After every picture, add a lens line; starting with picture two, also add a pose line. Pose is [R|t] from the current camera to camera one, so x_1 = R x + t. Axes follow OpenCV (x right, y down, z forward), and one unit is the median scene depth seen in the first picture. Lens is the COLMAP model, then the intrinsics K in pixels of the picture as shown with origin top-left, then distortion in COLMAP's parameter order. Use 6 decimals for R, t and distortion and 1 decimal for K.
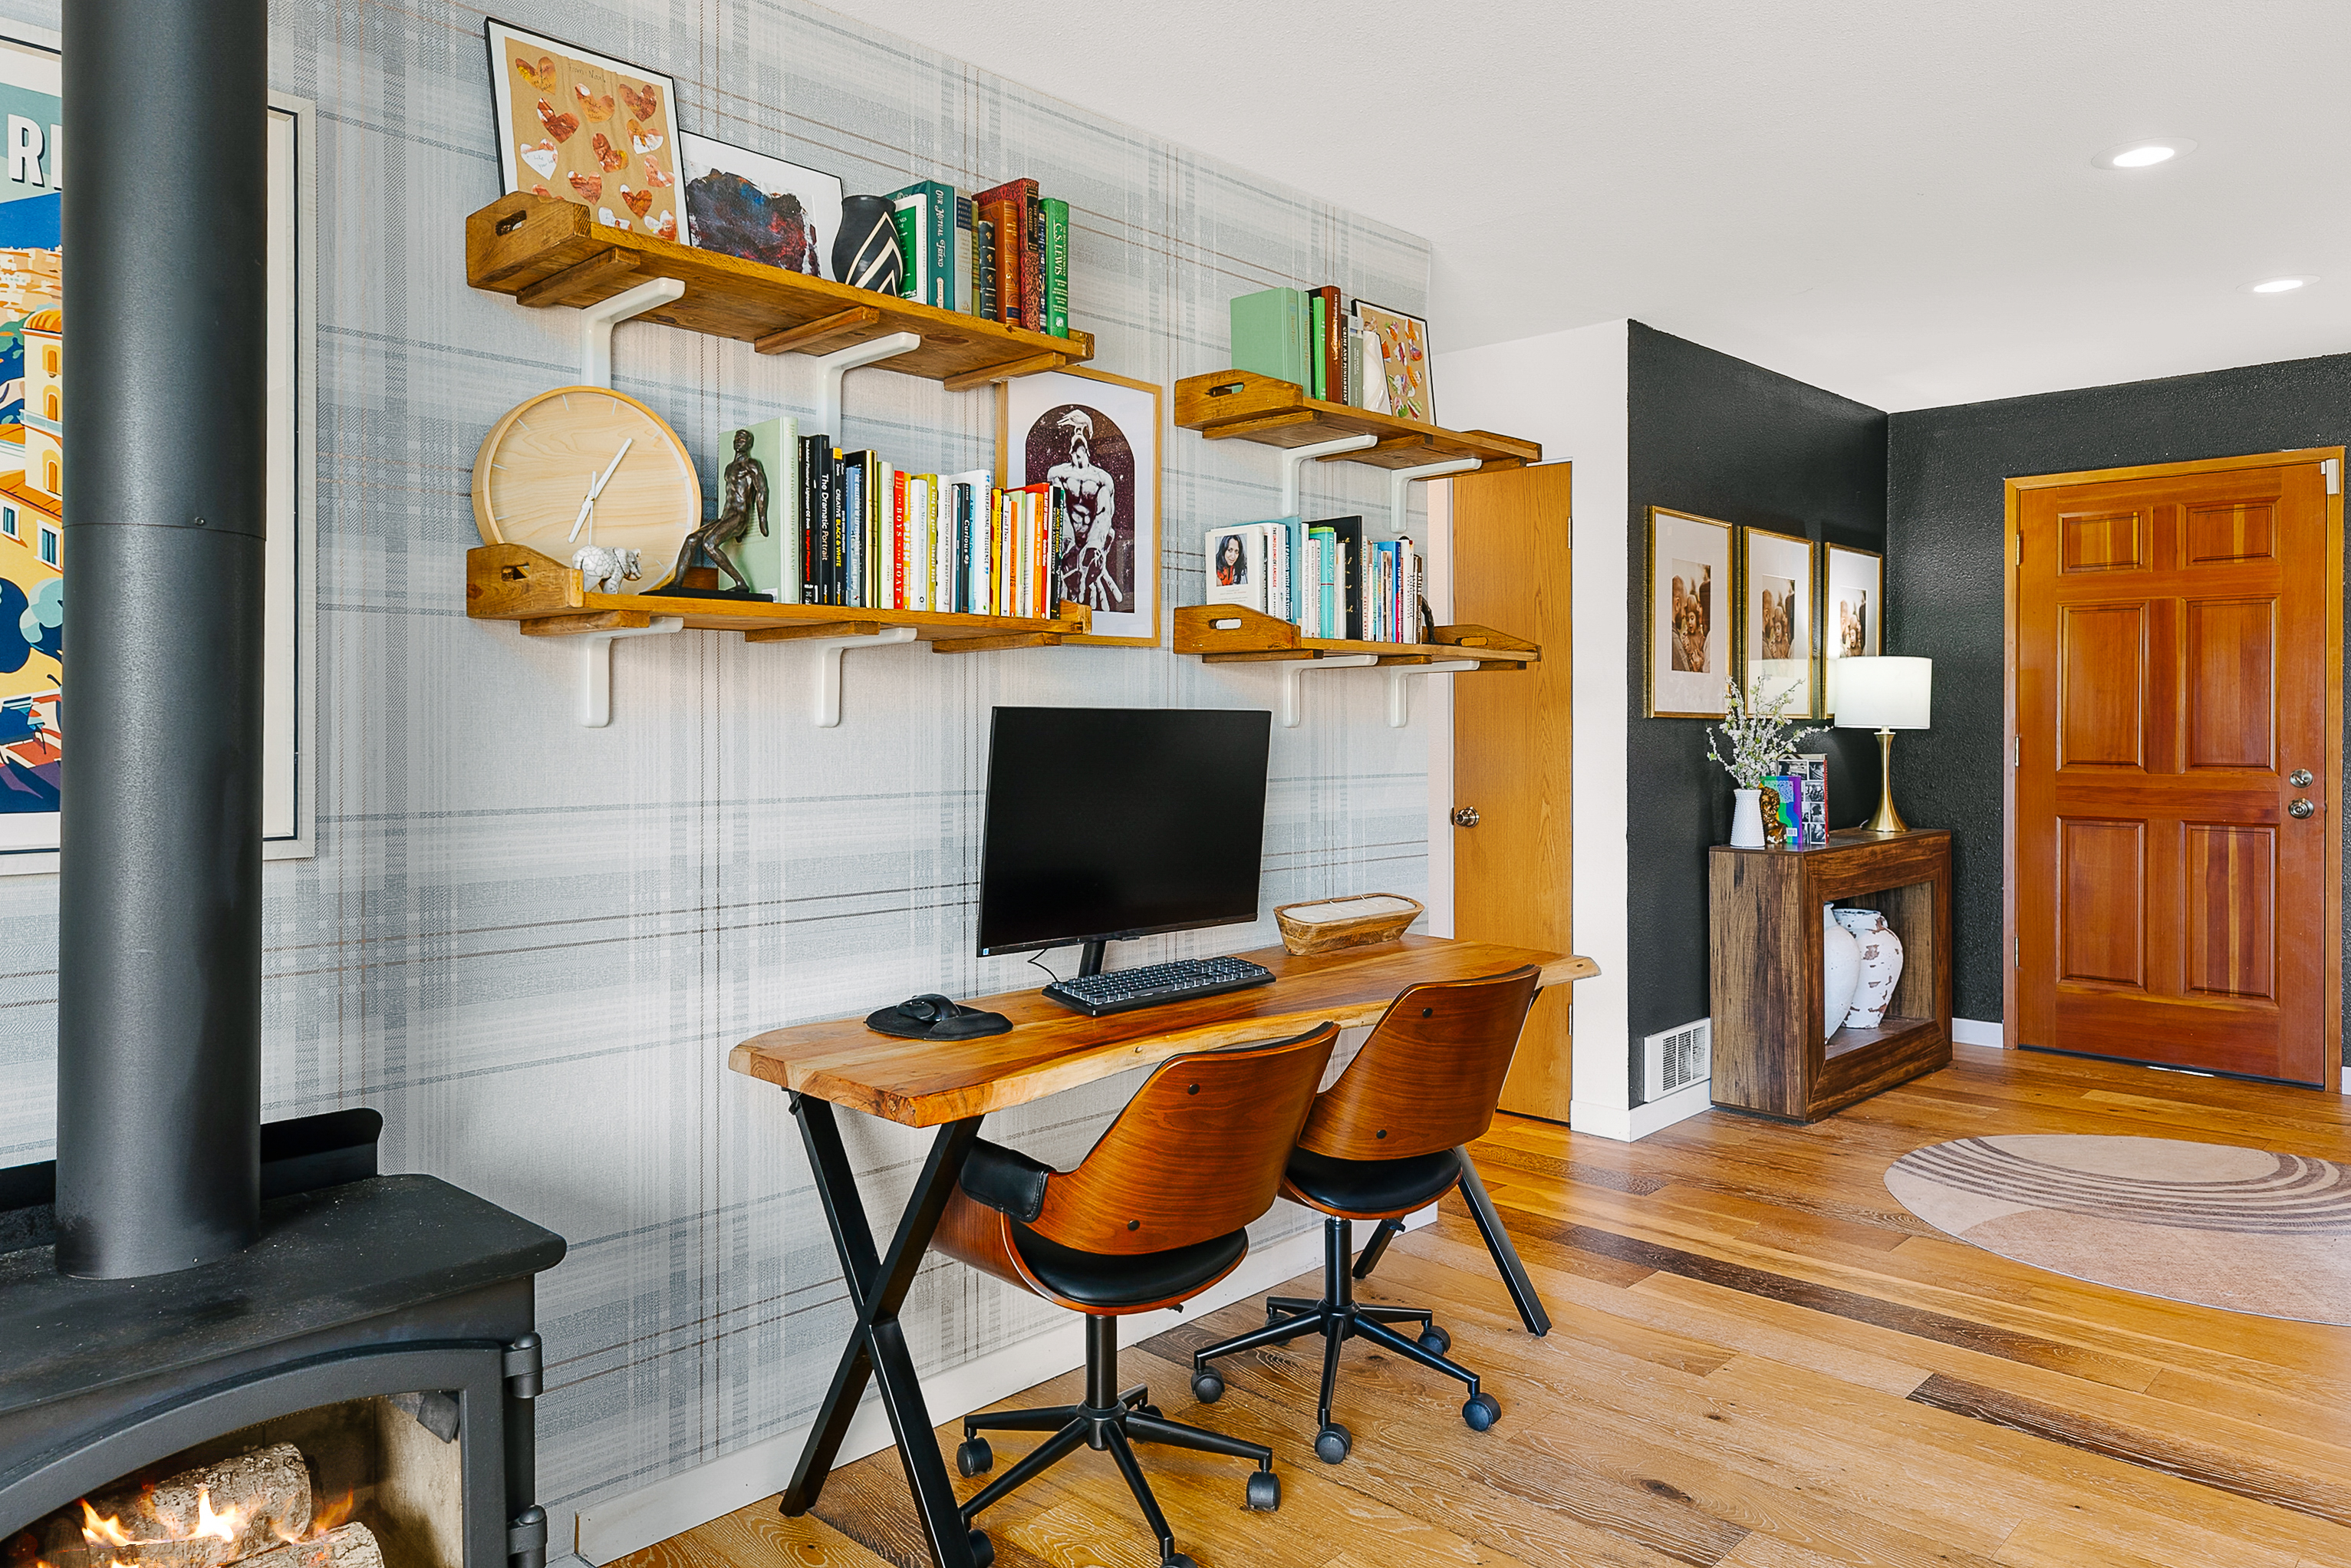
lens RADIAL K [[1564.4, 0, 1154.6], [0, 1564.4, 725.8], [0, 0, 1]] dist [0.008169, 0.004707]
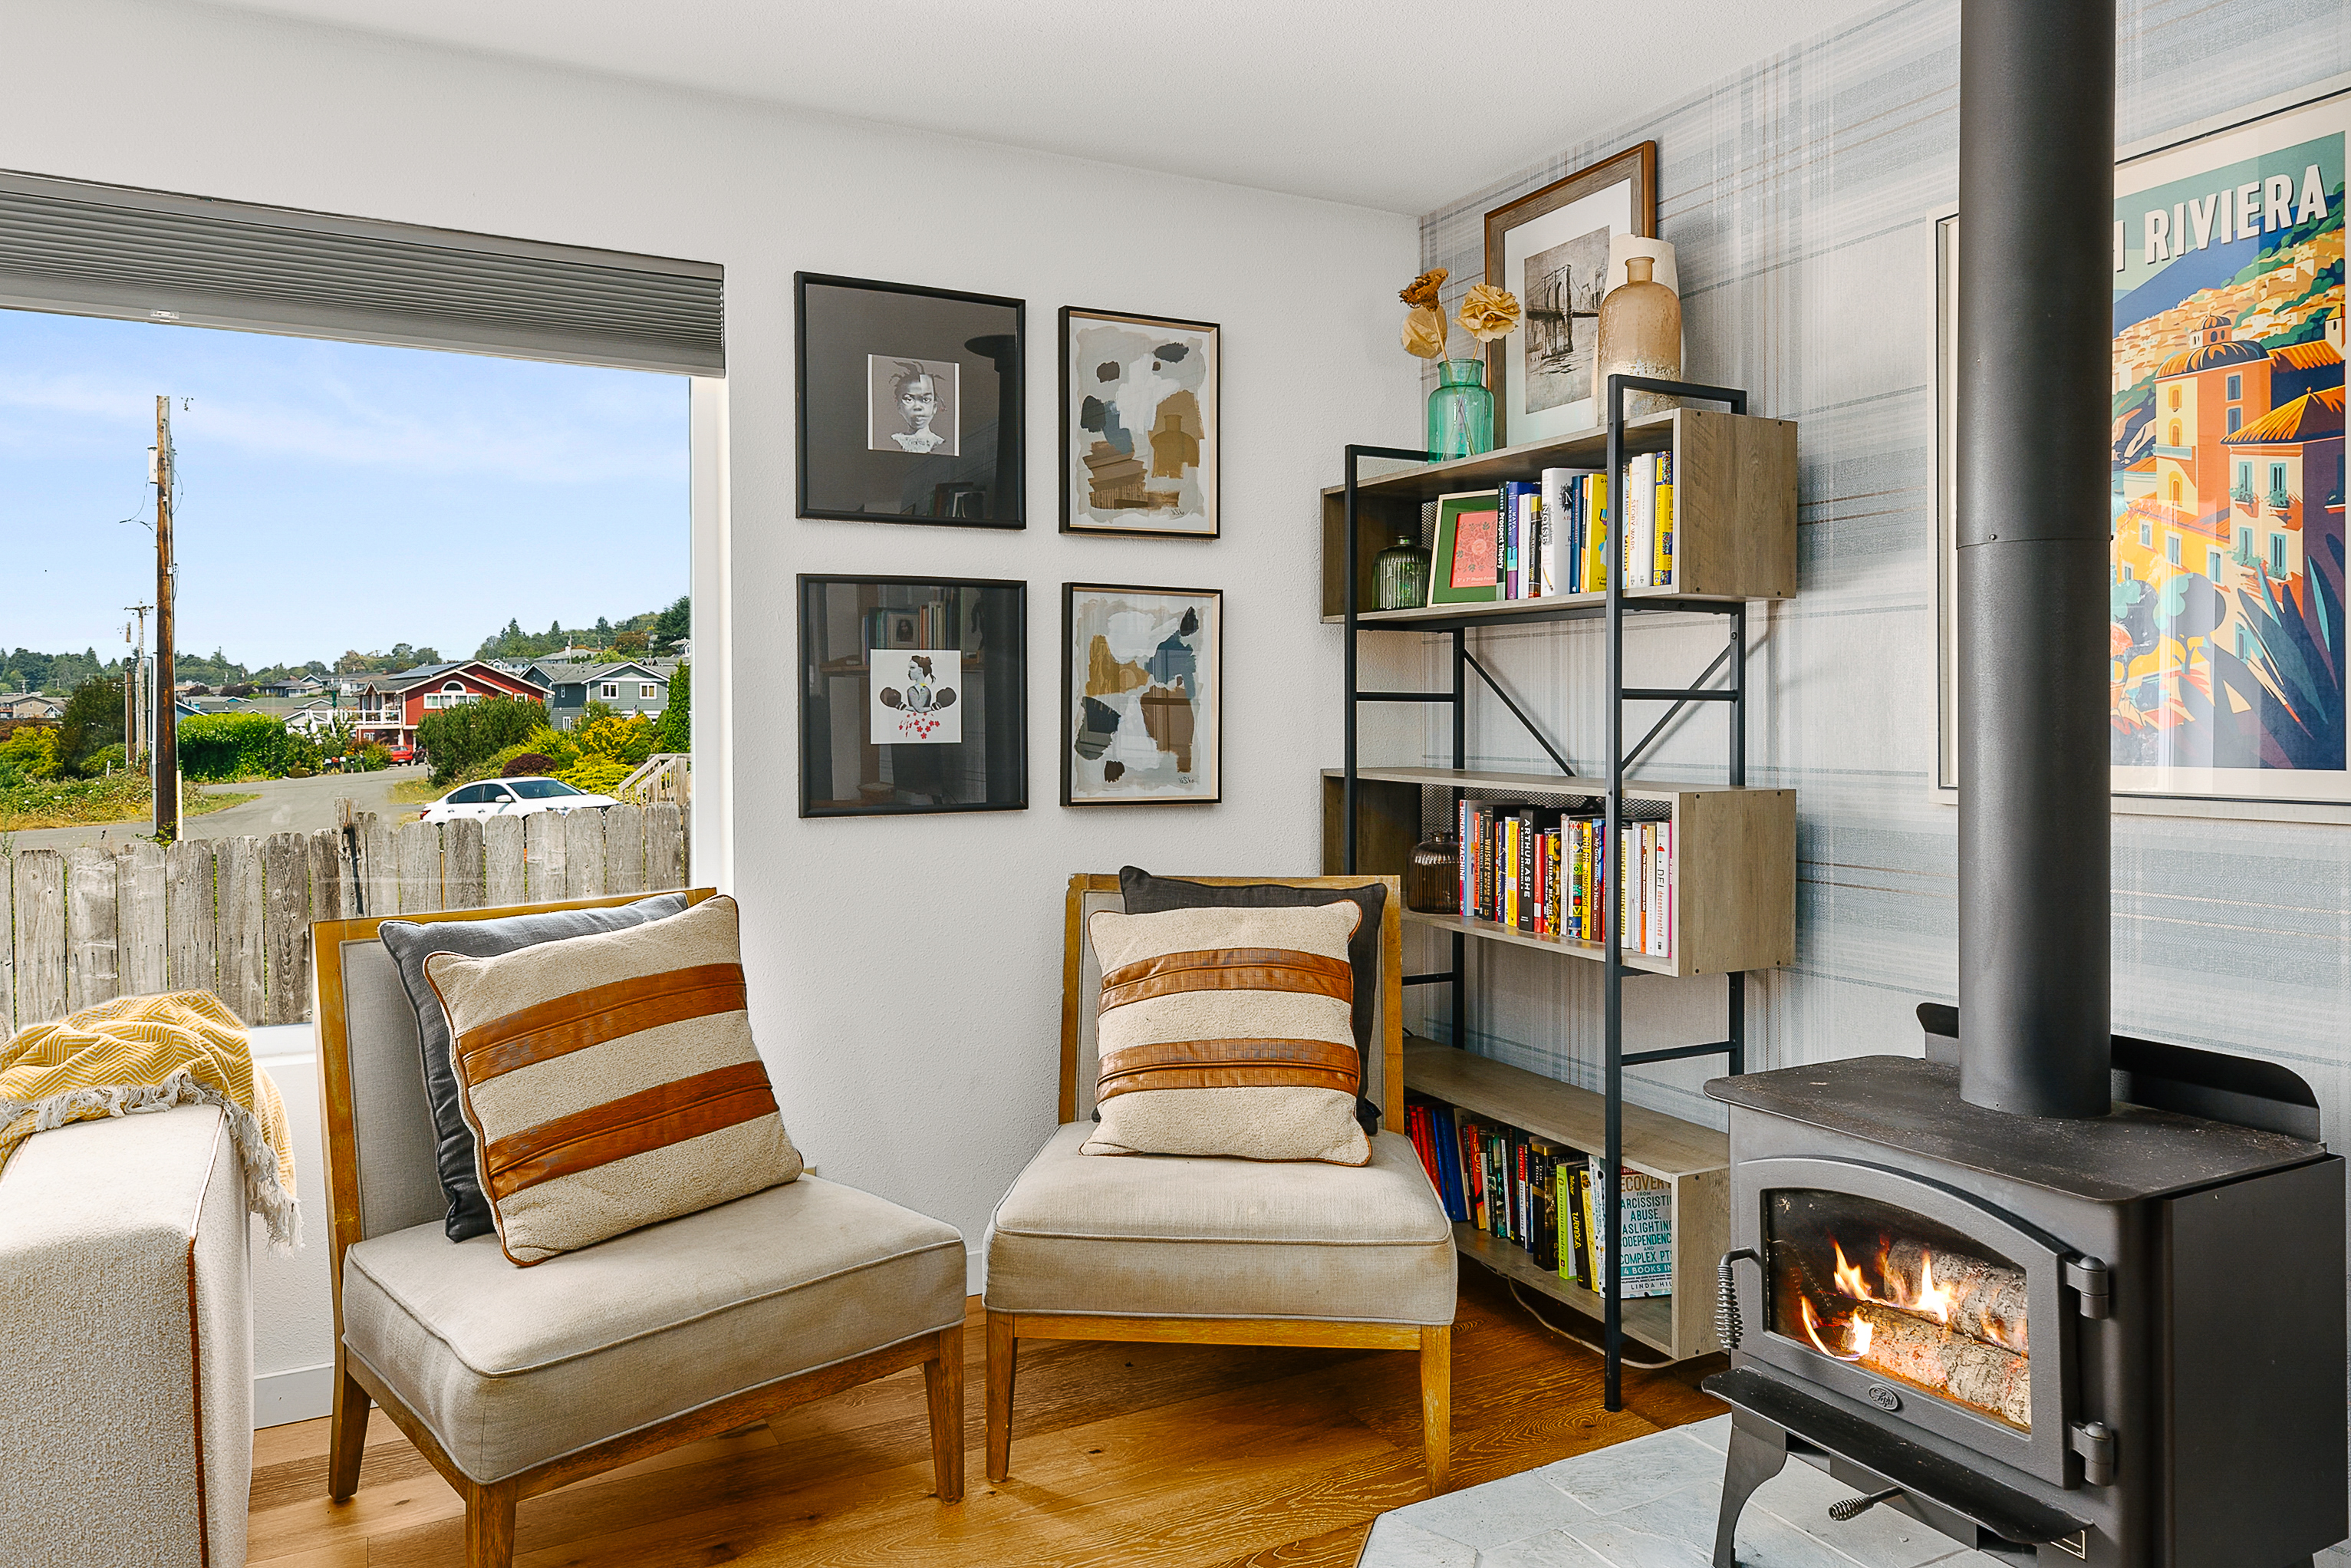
lens RADIAL K [[1564.4, 0, 1154.6], [0, 1564.4, 725.8], [0, 0, 1]] dist [0.008169, 0.004707]
pose [[-0.325259, 0.005243, -0.945610, 0.536503], [0.004066, 0.999983, 0.004145, 0.011124], [0.945616, -0.002497, -0.325275, 0.483700]]
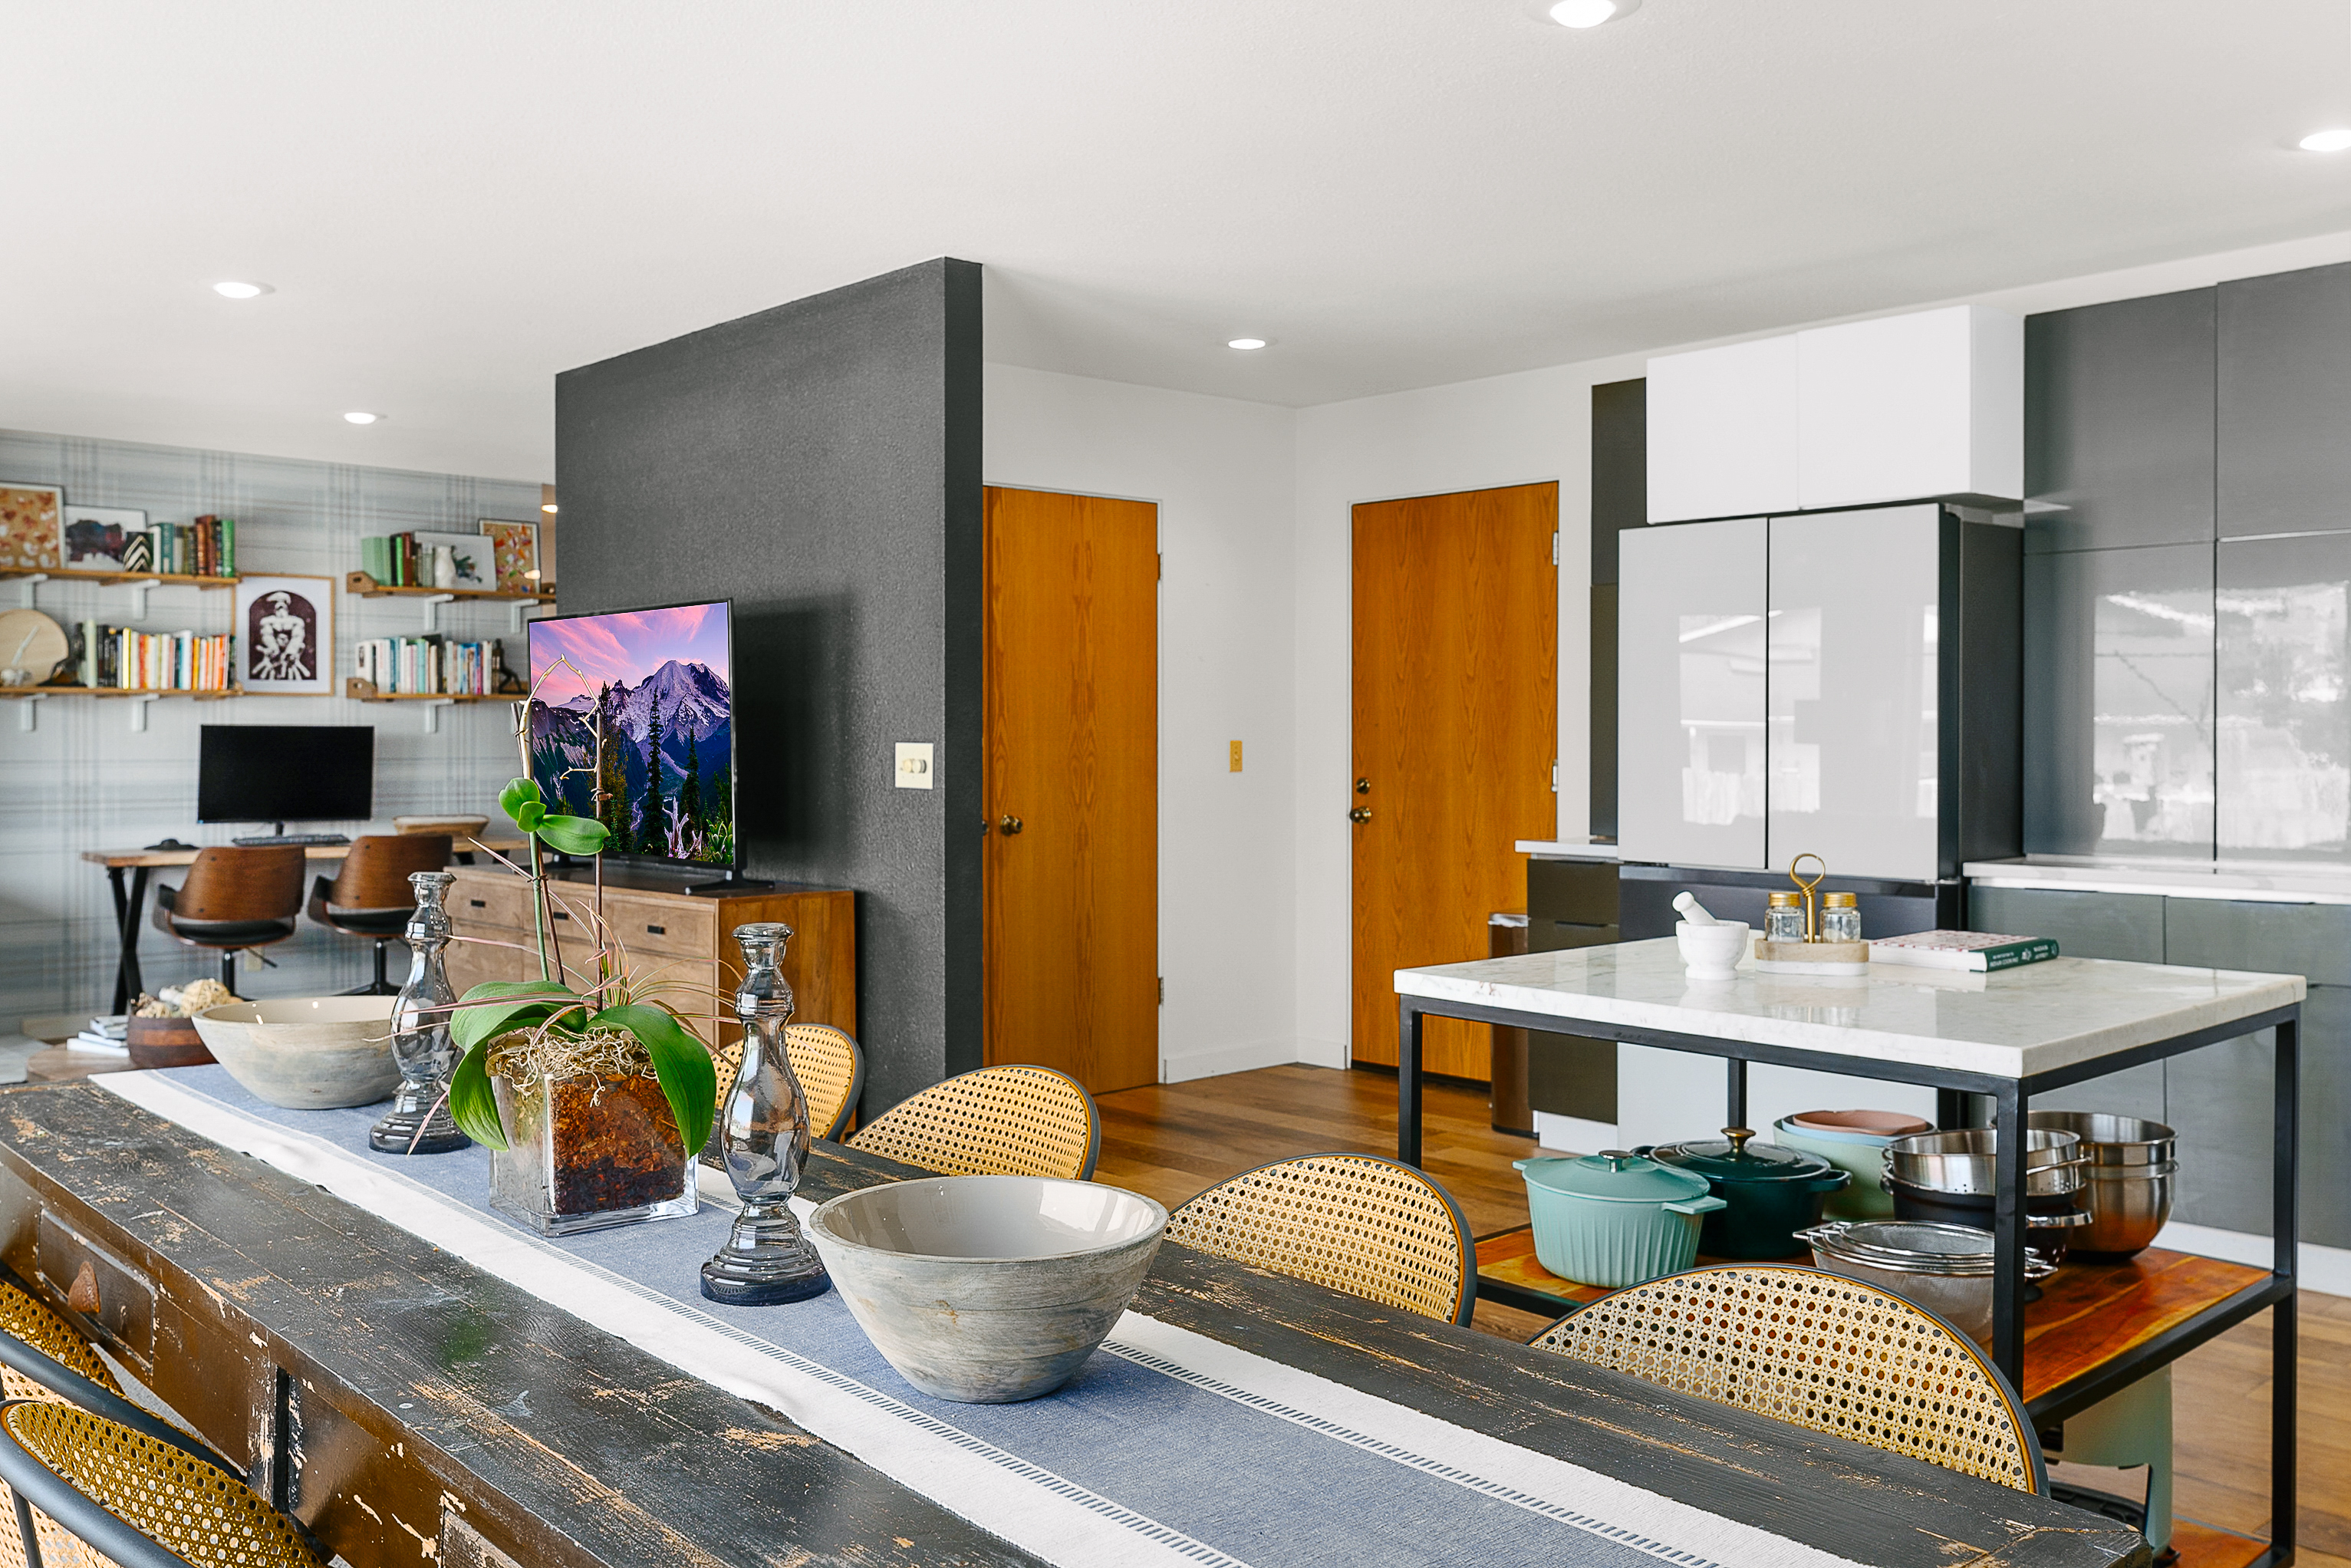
lens RADIAL K [[1942.5, 0, 1172.8], [0, 1942.5, 752.8], [0, 0, 1]] dist [-0.003006, -0.001438]
pose [[0.998610, 0.000314, -0.052700, 1.711751], [0.000017, 0.999980, 0.006283, 0.014972], [0.052701, -0.006275, 0.998591, -2.139946]]
